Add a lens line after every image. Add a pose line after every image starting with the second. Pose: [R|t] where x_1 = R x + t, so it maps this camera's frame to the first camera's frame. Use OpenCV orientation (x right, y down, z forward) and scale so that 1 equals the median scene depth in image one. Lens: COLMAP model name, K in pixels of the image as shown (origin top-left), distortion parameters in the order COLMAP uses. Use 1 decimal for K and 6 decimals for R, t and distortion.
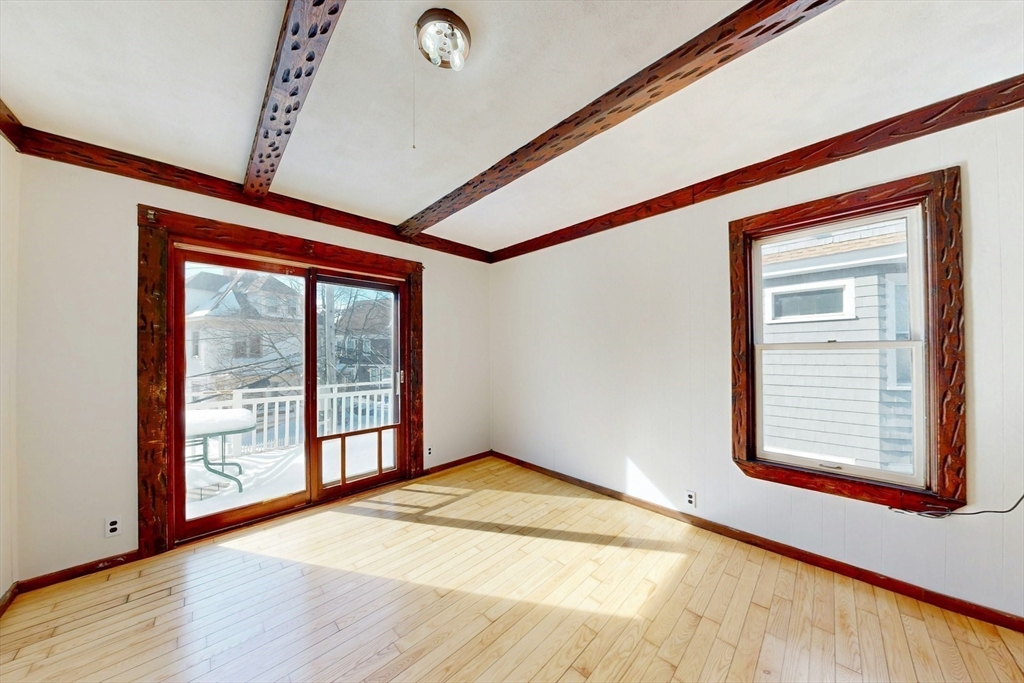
lens RADIAL K [[343.6, 0, 516.2], [0, 343.6, 352.3], [0, 0, 1]] dist [-0.007326, -0.000128]
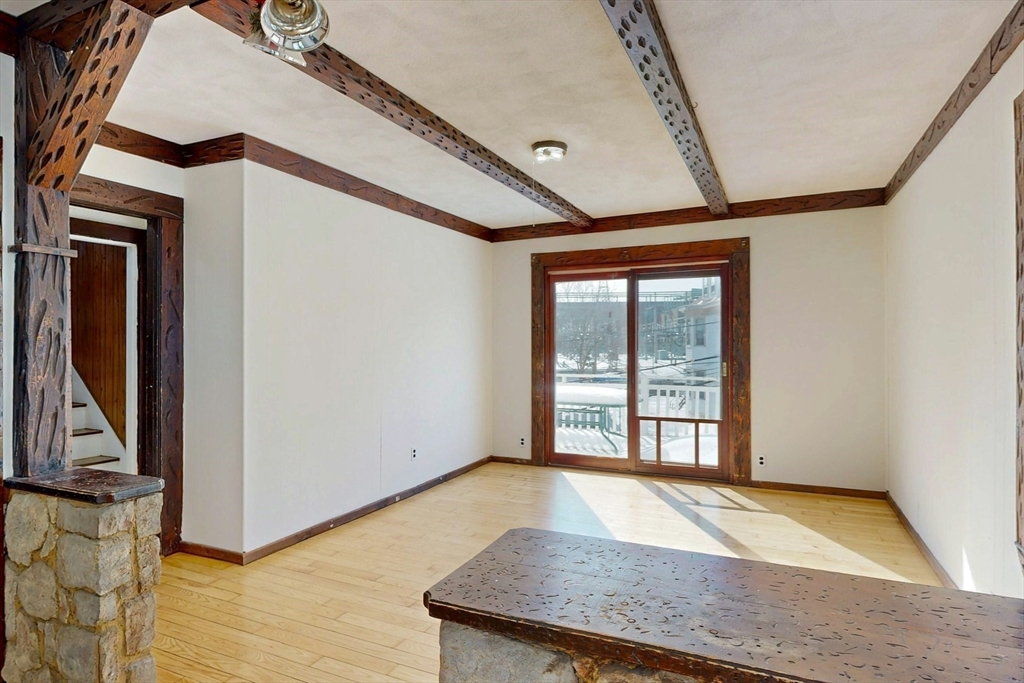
lens RADIAL K [[543.7, 0, 537.6], [0, 543.7, 340.4], [0, 0, 1]] dist [0.003182, -0.000038]
pose [[0.392678, 0.000552, -0.919676, 0.773348], [0.003622, 0.999991, 0.002146, -0.008257], [0.919669, -0.004174, 0.392672, -0.014763]]
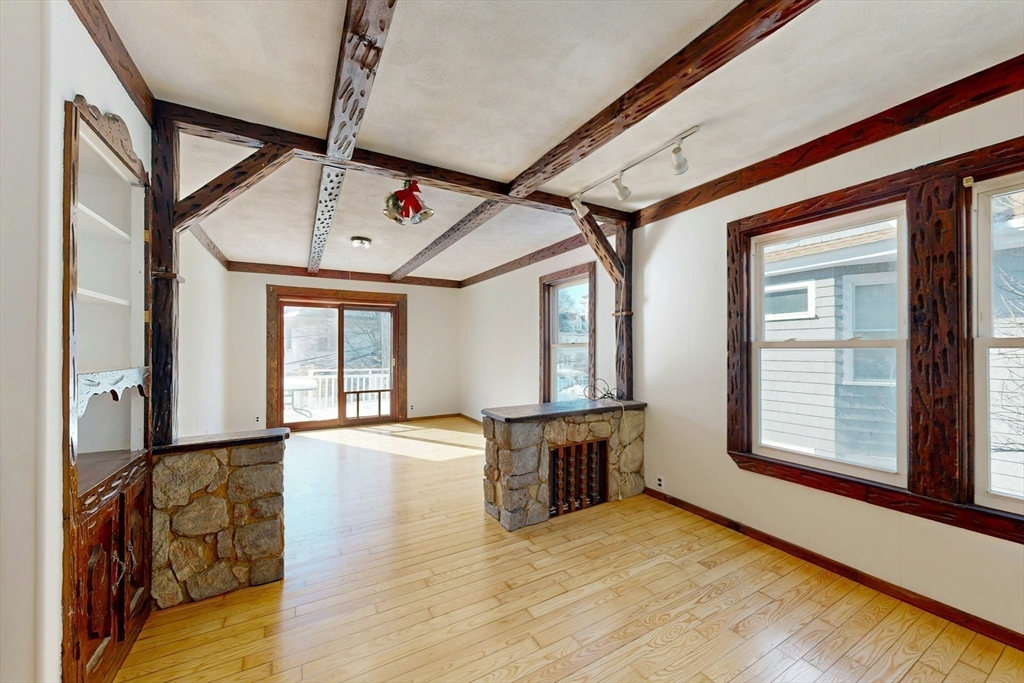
lens RADIAL K [[371.8, 0, 518.6], [0, 371.8, 349.3], [0, 0, 1]] dist [0.020658, 0.000296]
pose [[0.978649, 0.005667, -0.205460, 0.639555], [-0.004467, 0.999970, 0.006305, -0.005948], [0.205489, -0.005252, 0.978645, -0.670690]]
